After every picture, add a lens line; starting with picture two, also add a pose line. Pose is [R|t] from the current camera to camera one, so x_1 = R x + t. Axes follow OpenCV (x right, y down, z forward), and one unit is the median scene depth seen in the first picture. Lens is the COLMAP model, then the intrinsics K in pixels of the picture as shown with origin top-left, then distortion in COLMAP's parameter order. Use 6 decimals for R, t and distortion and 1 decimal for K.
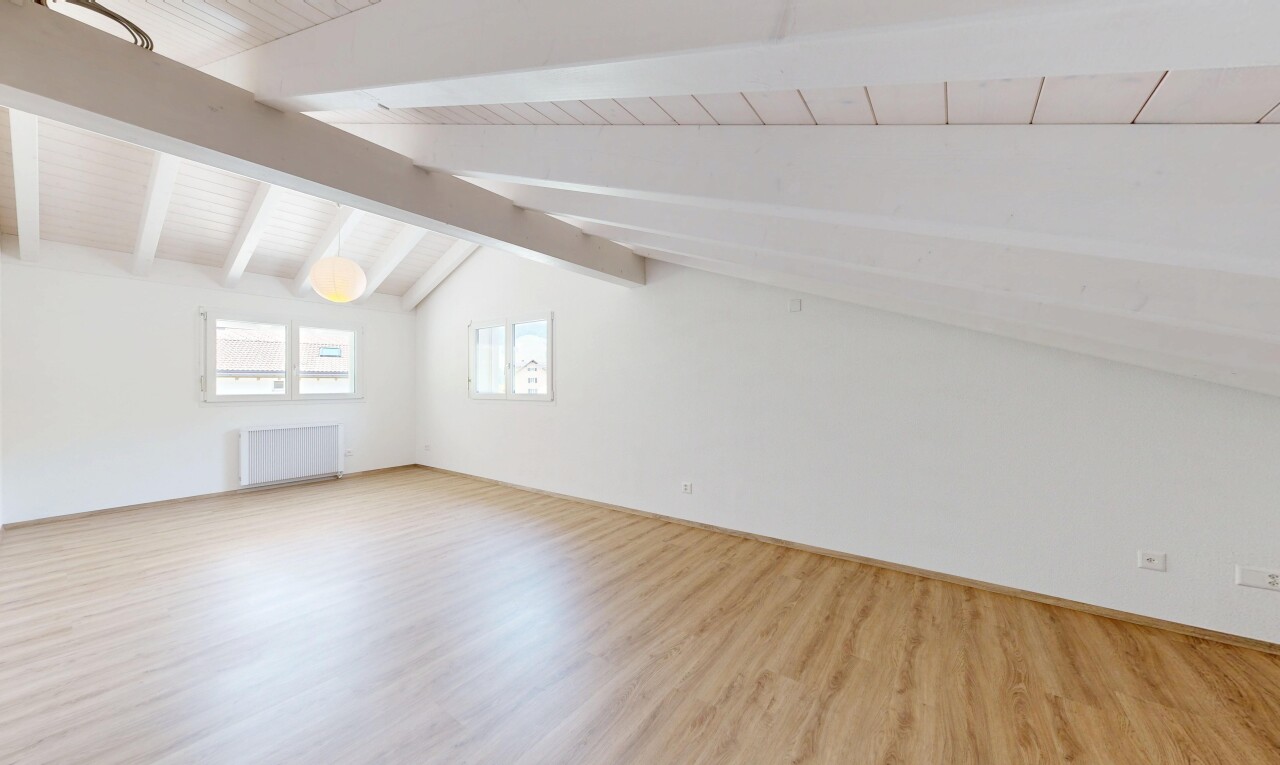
lens RADIAL K [[433.1, 0, 610.9], [0, 433.1, 384.5], [0, 0, 1]] dist [-0.000097, 0.000021]
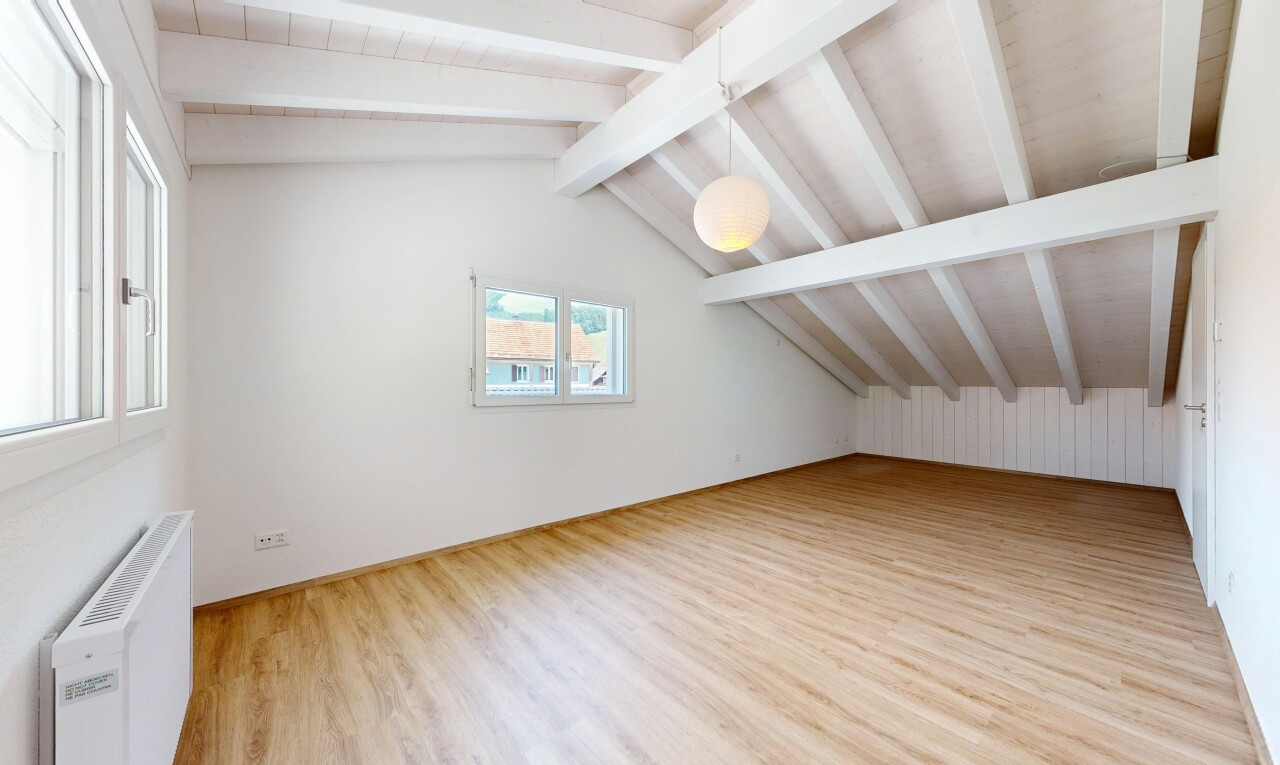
lens RADIAL K [[433.1, 0, 610.9], [0, 433.1, 384.5], [0, 0, 1]] dist [-0.000097, 0.000021]
pose [[0.226949, 0.015211, 0.973788, -1.307677], [0.010732, 0.999778, -0.018119, -0.001485], [-0.973847, 0.014563, 0.226736, 1.006460]]
